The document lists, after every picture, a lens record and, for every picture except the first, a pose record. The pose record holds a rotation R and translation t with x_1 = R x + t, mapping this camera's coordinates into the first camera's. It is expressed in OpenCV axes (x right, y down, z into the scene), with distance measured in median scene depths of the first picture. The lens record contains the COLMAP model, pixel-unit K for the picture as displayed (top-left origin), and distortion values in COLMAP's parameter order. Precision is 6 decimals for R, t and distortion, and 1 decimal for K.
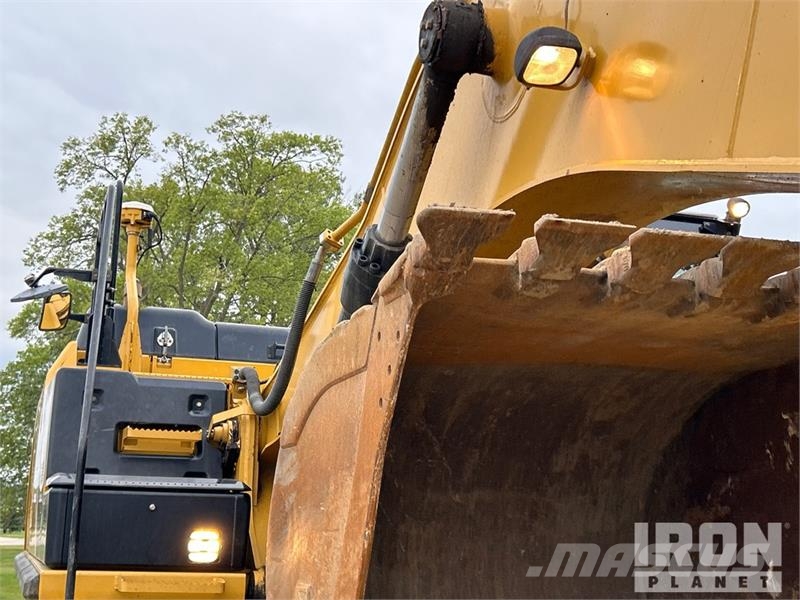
lens RADIAL K [[1222.9, 0, 400.0], [0, 1222.9, 300.0], [0, 0, 1]] dist [0.214152, -0.912550]
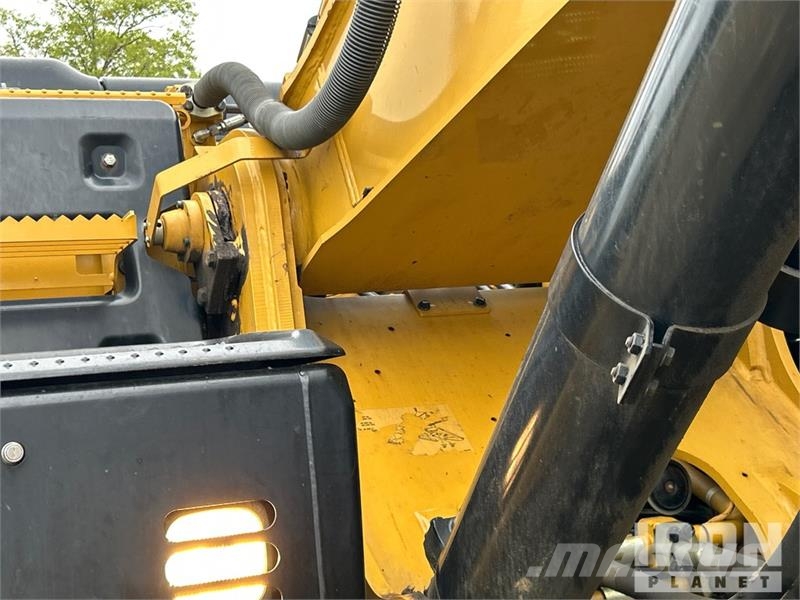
lens RADIAL K [[1222.9, 0, 400.0], [0, 1222.9, 300.0], [0, 0, 1]] dist [0.214152, -0.912550]
pose [[0.987735, -0.118390, 0.101796, -0.119825], [0.108755, 0.989470, 0.095505, 0.100592], [-0.112031, -0.083263, 0.990210, 0.618183]]
